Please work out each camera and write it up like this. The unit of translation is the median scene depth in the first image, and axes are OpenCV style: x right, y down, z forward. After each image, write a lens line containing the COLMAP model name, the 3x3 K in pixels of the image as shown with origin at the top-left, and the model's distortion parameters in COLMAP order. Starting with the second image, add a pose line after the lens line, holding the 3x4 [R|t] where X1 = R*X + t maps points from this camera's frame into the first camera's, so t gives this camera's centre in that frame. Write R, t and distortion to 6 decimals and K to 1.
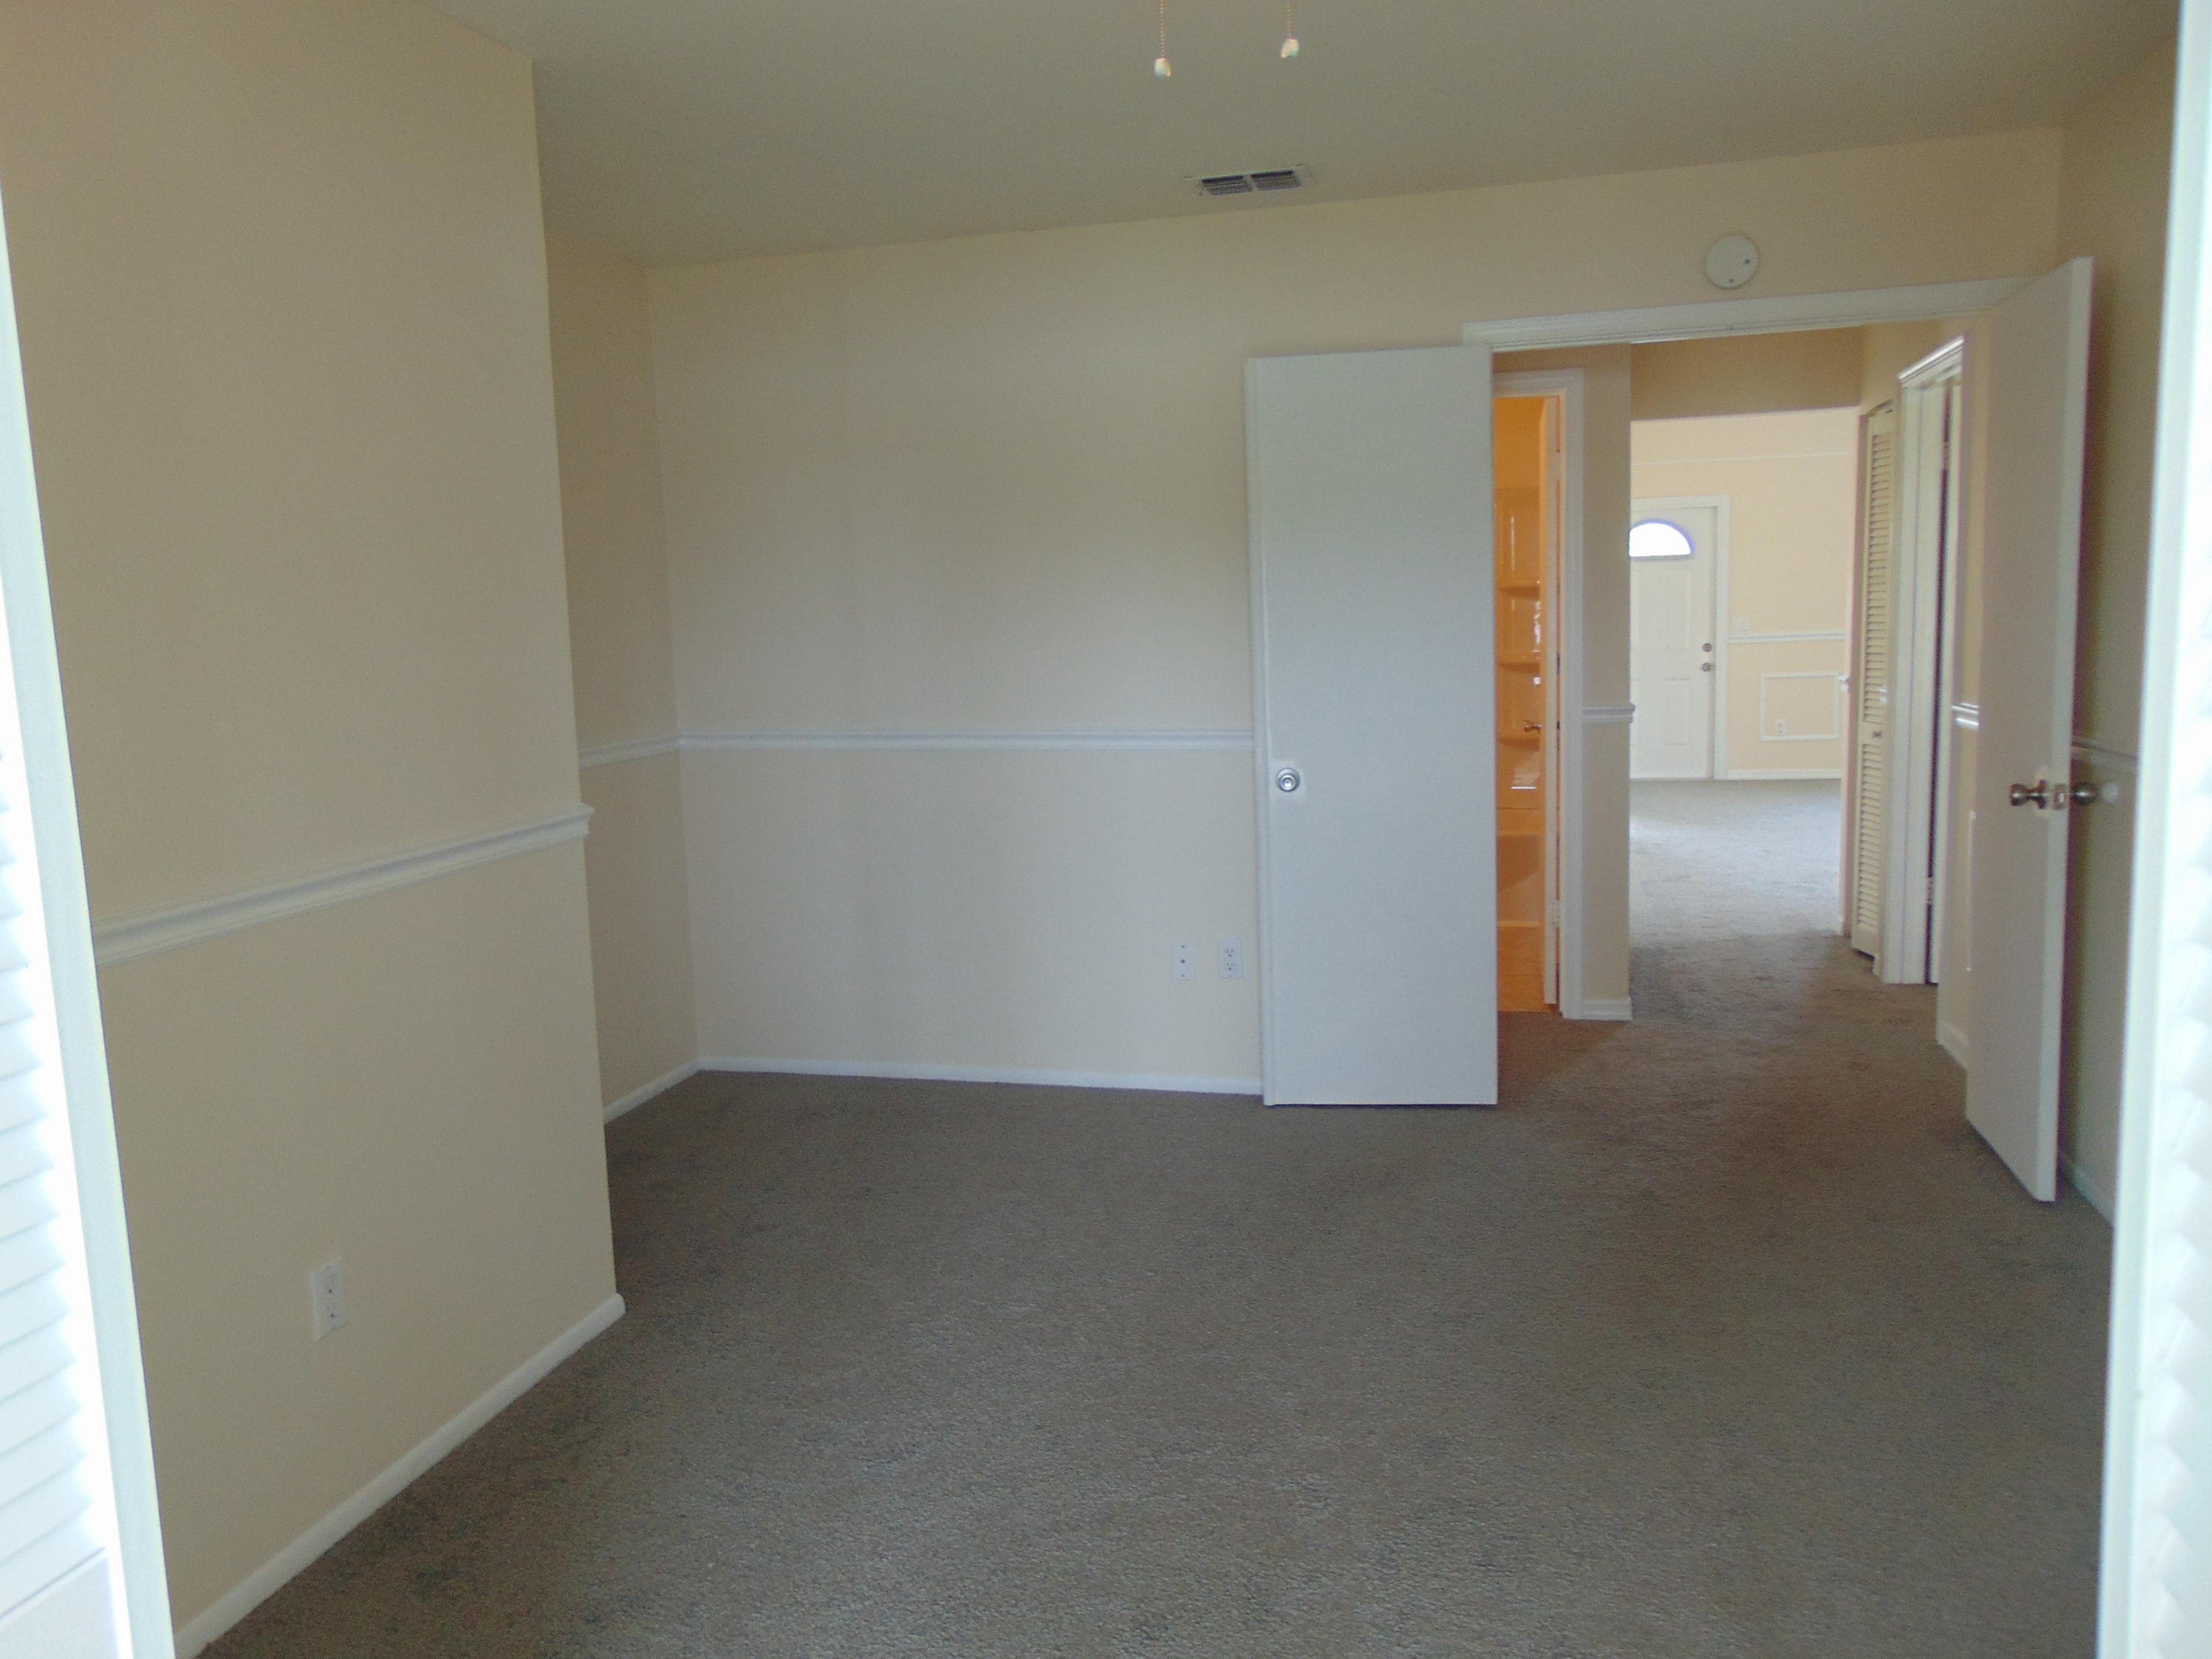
lens RADIAL K [[1653.2, 0, 1092.6], [0, 1653.2, 832.1], [0, 0, 1]] dist [-0.031711, 0.072926]
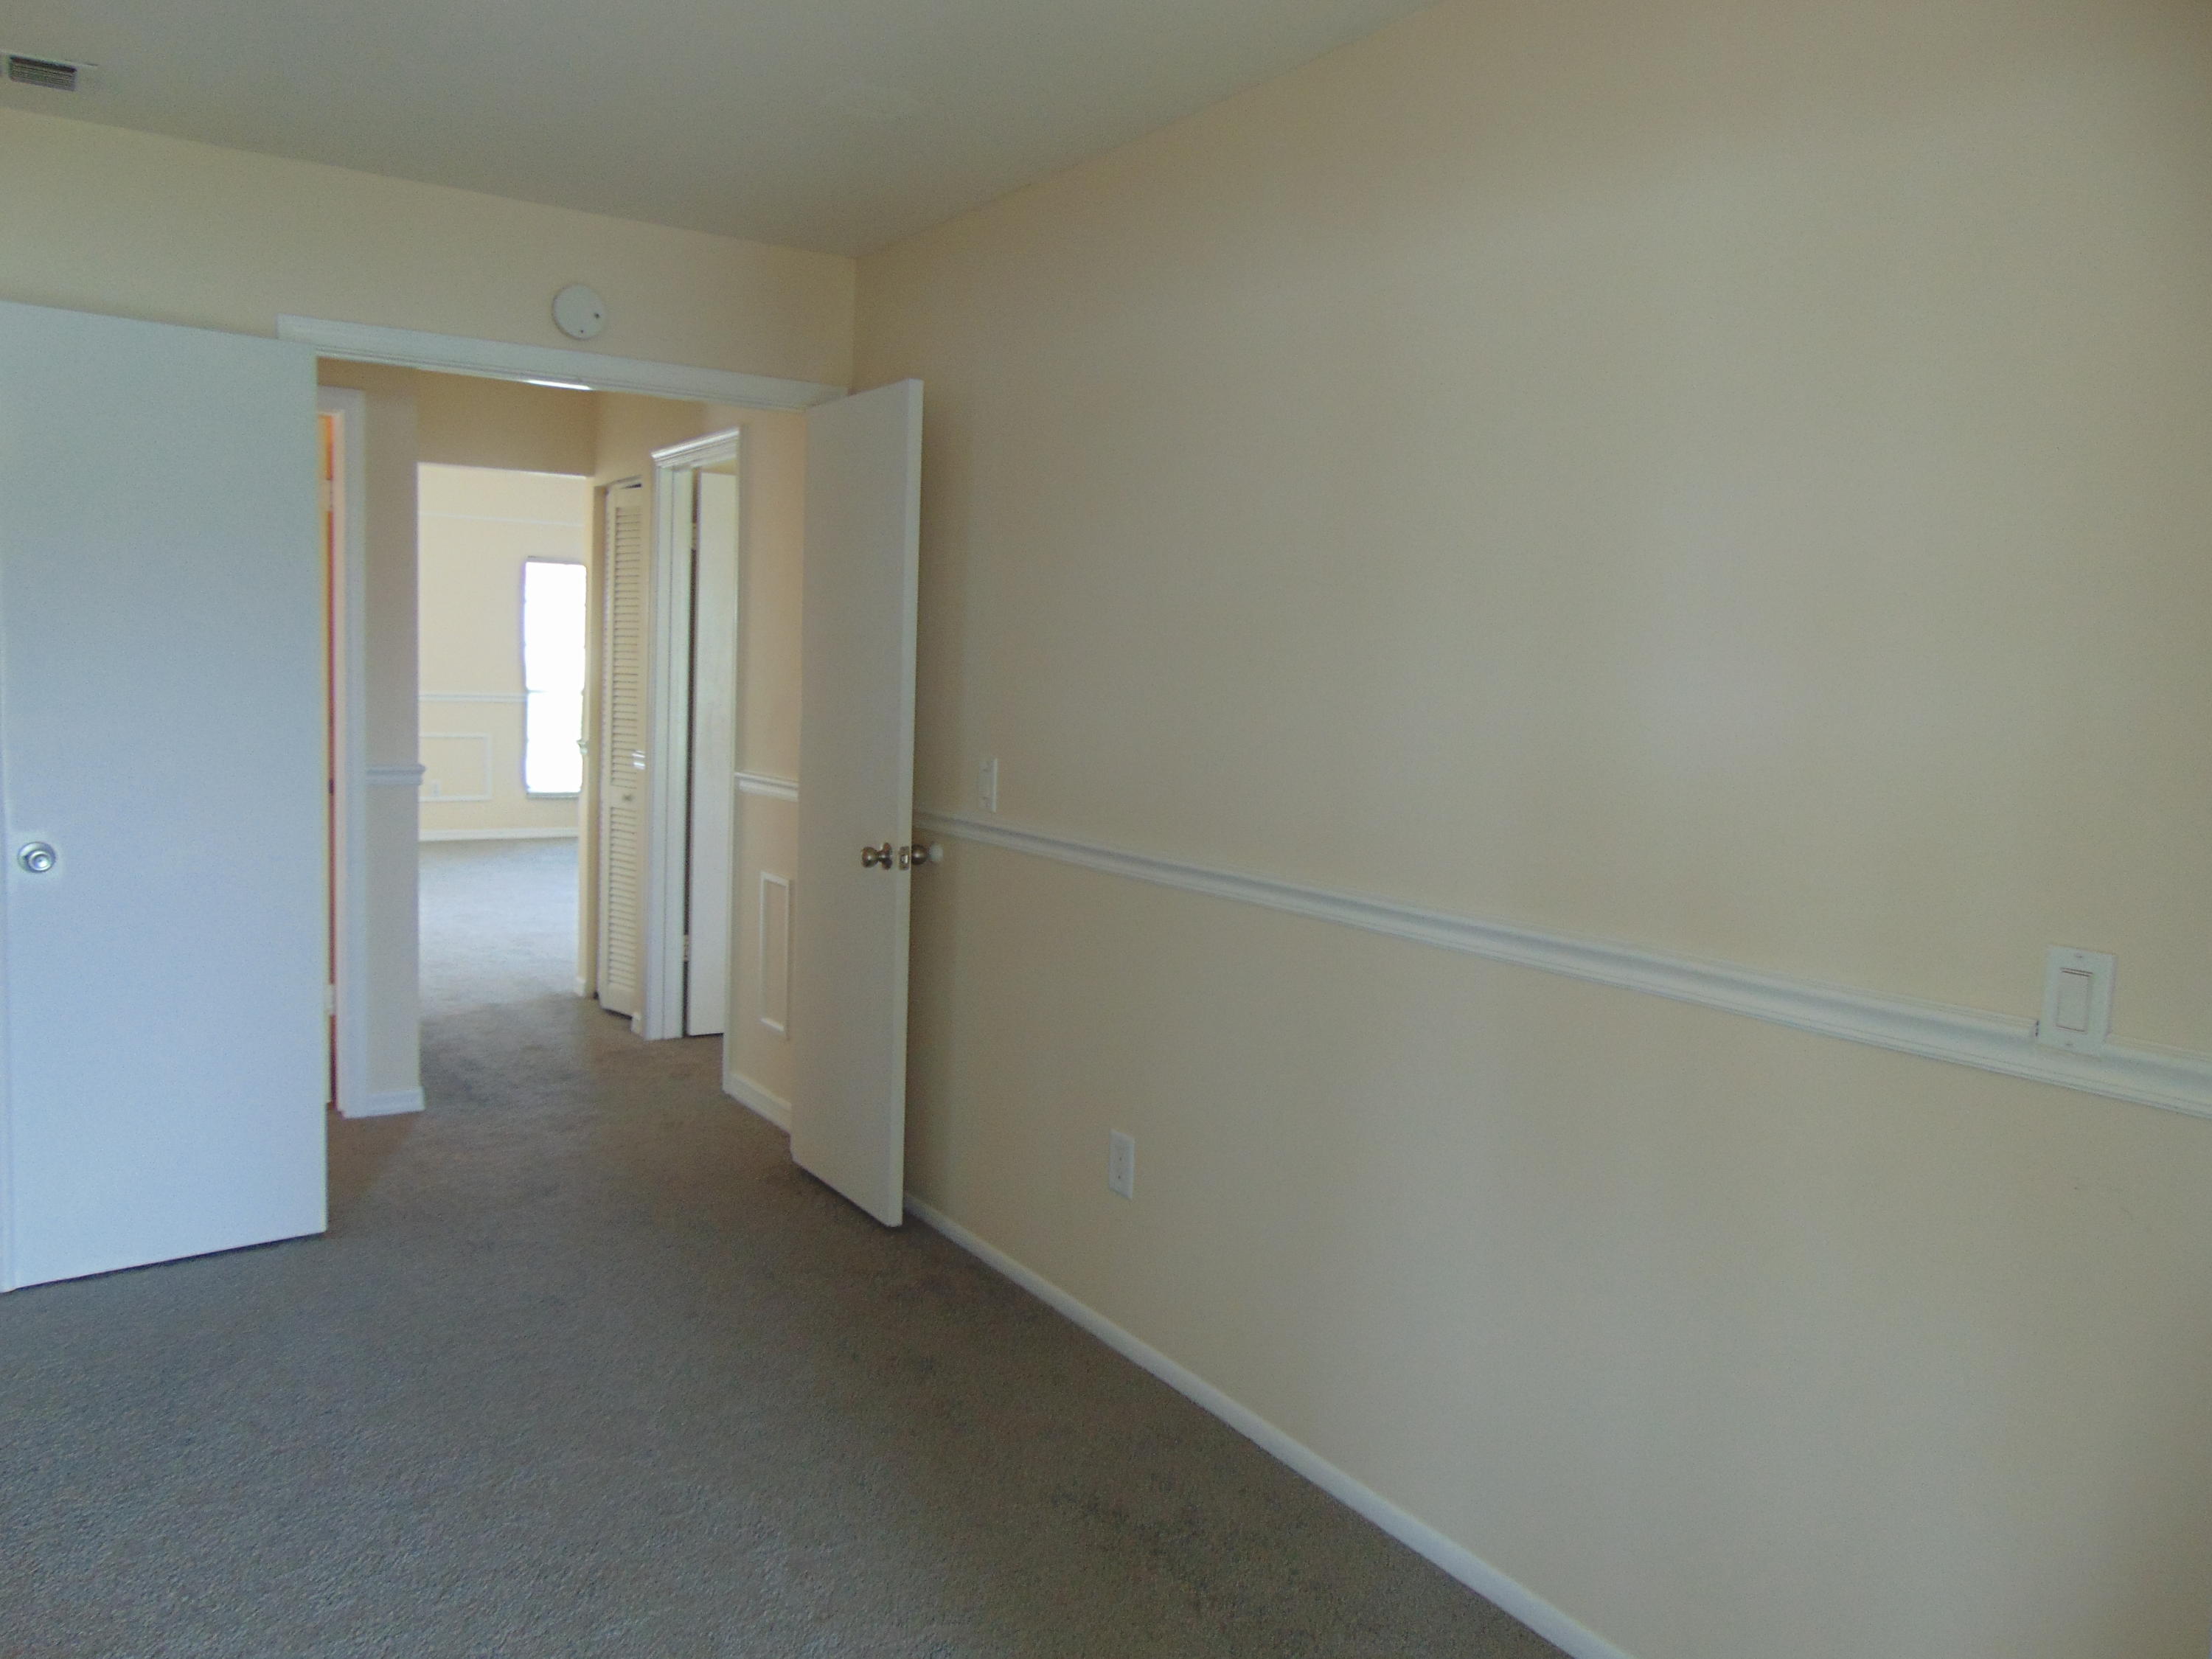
lens RADIAL K [[1653.2, 0, 1106.8], [0, 1653.2, 831.1], [0, 0, 1]] dist [-0.031711, 0.072926]
pose [[0.674968, -0.010871, 0.737767, -0.103959], [0.037536, 0.999103, -0.019619, -0.009494], [-0.736891, 0.040936, 0.674771, 0.113097]]
